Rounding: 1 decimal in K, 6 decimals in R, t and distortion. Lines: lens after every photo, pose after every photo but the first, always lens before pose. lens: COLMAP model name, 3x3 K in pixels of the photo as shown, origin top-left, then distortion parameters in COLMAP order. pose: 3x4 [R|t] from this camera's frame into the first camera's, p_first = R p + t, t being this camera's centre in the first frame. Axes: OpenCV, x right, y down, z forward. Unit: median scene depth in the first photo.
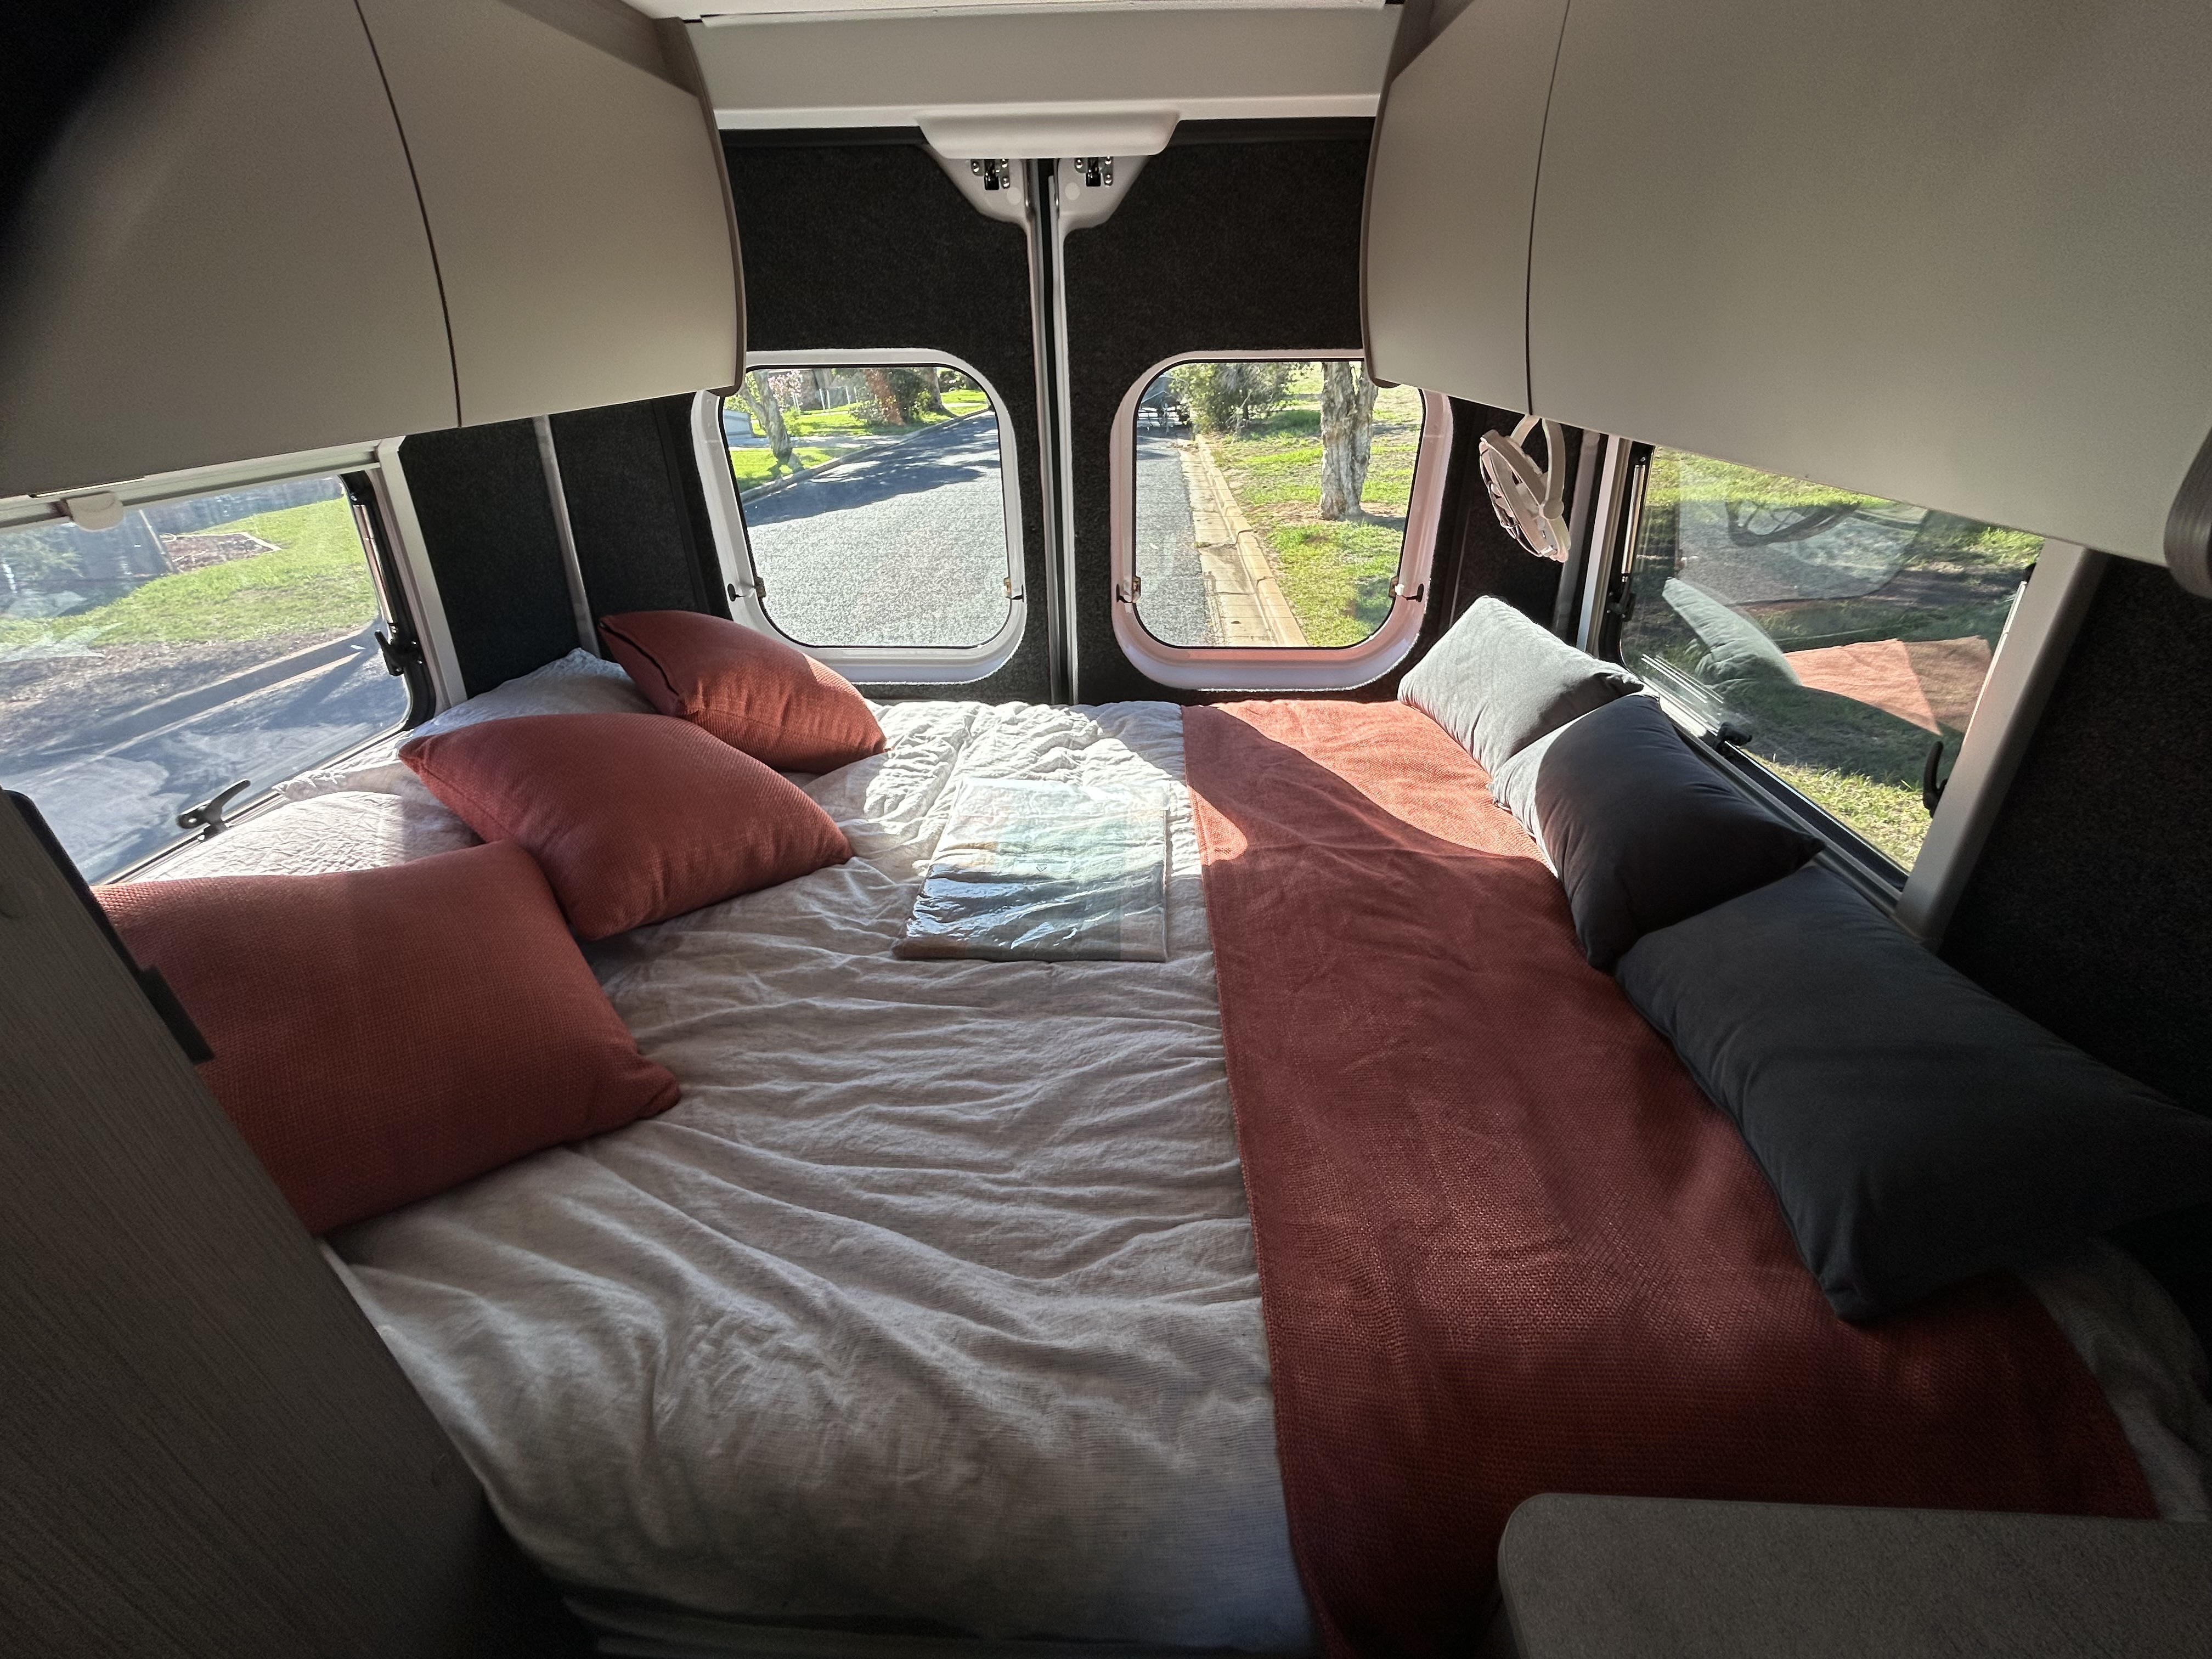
lens RADIAL K [[900.3, 0, 1100.4], [0, 900.3, 826.9], [0, 0, 1]] dist [0.004210, 0.000101]
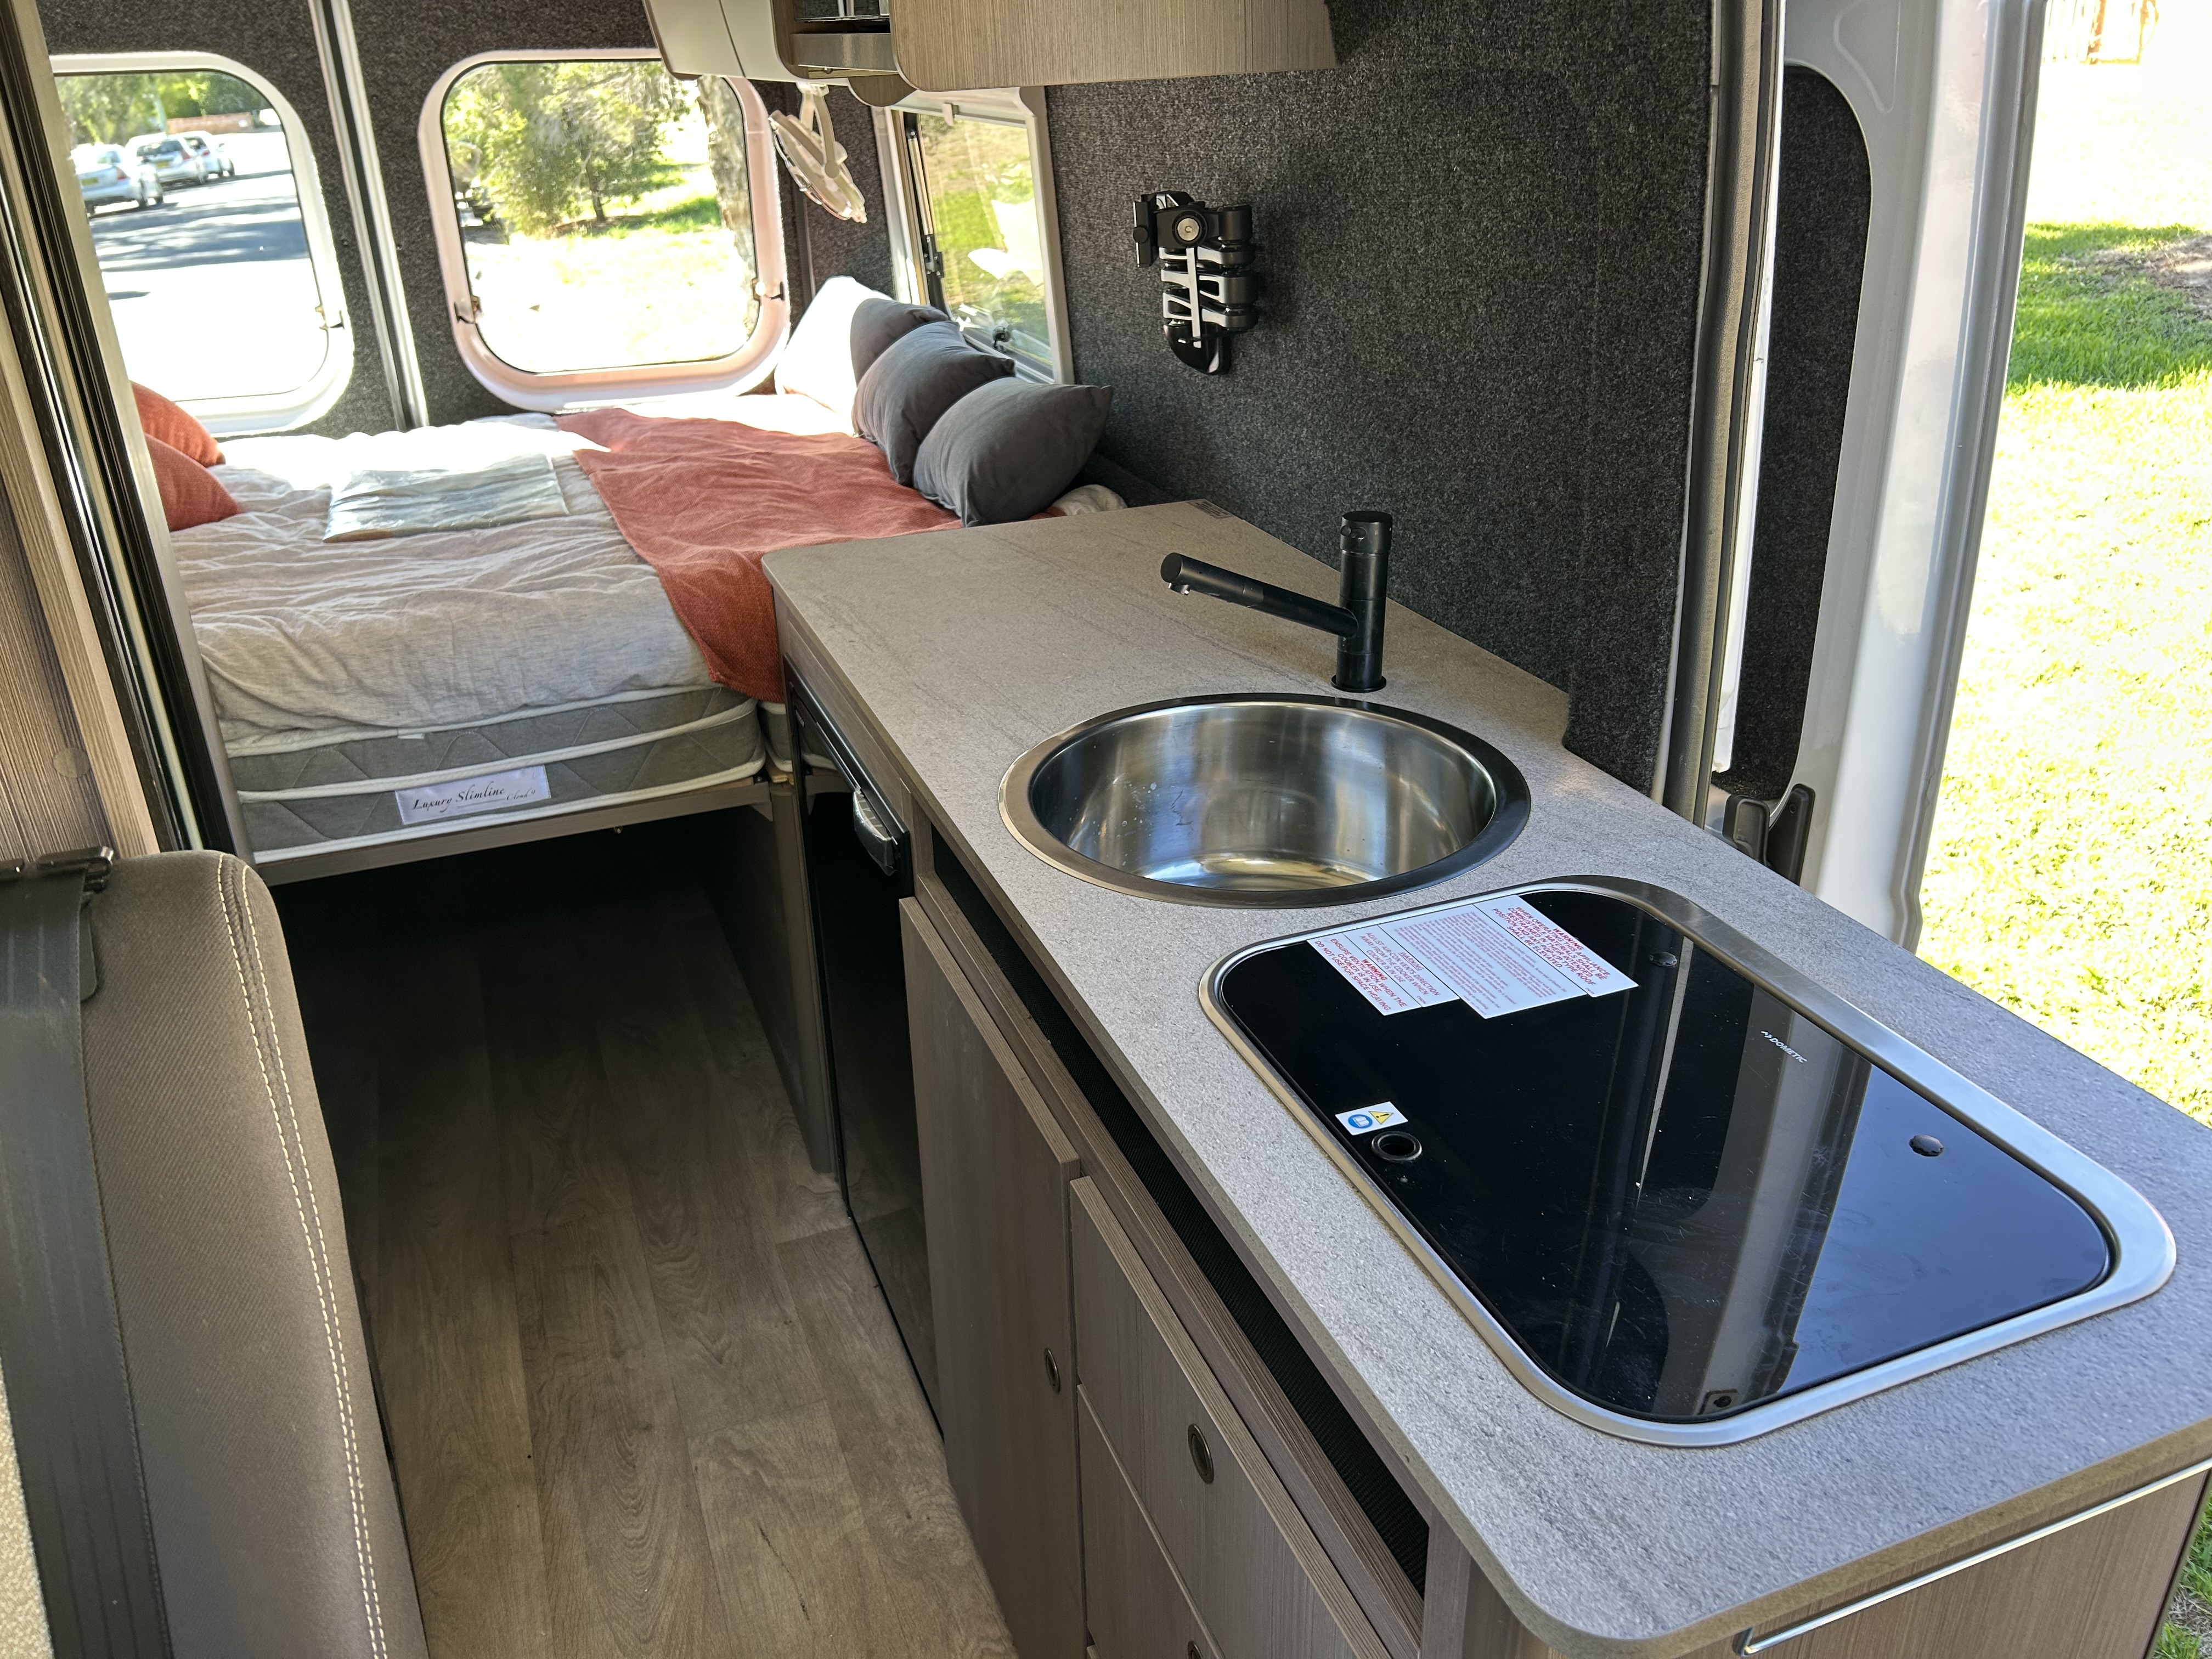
lens RADIAL K [[1655.6, 0, 1108.6], [0, 1655.6, 833.7], [0, 0, 1]] dist [0.009894, -0.020866]
pose [[0.910193, -0.180096, 0.372981, -0.115436], [0.204536, 0.978496, -0.026662, 0.501347], [-0.360159, 0.100555, 0.927456, -0.848780]]
